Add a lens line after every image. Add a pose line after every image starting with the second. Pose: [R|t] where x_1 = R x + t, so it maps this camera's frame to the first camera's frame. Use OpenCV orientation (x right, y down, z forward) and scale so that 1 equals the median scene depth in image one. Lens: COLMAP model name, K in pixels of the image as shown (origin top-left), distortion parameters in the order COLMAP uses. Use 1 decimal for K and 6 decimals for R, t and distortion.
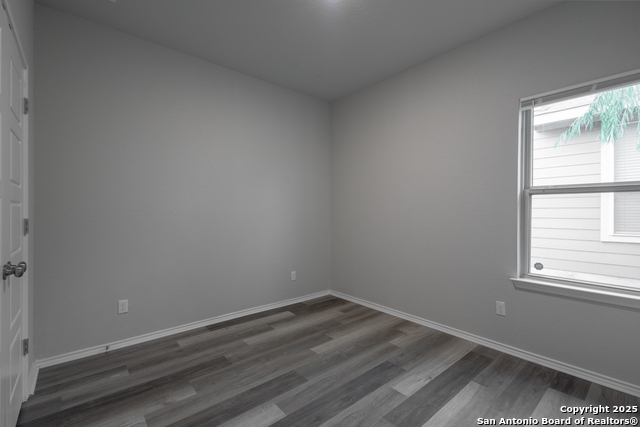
lens RADIAL K [[293.7, 0, 320.0], [0, 293.7, 213.5], [0, 0, 1]] dist [0.000239, -0.000144]
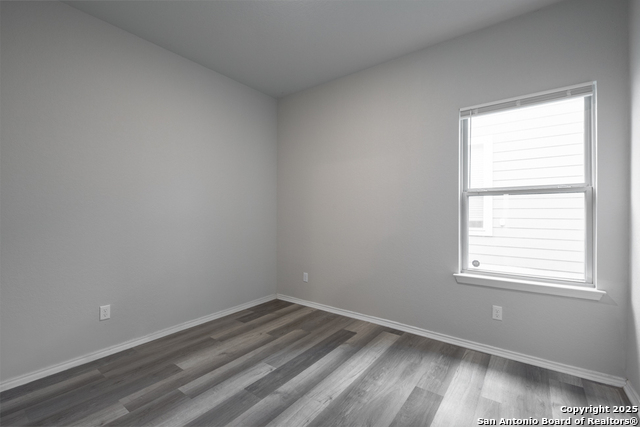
lens RADIAL K [[288.6, 0, 320.0], [0, 288.6, 213.5], [0, 0, 1]] dist [-0.008773, -0.000337]
pose [[0.977661, -0.006020, 0.210100, -0.052567], [0.007059, 0.999966, -0.004194, -0.001050], [-0.210068, 0.005583, 0.977671, 0.068974]]
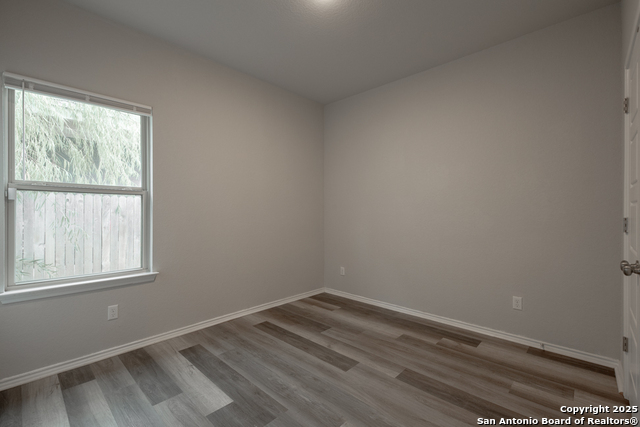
lens RADIAL K [[283.4, 0, 318.9], [0, 283.4, 213.5], [0, 0, 1]] dist [0.004509, -0.000465]
pose [[-0.101447, -0.016932, 0.994697, -0.202638], [0.006420, 0.999823, 0.017675, -0.009138], [-0.994820, 0.008179, -0.101320, 0.223475]]
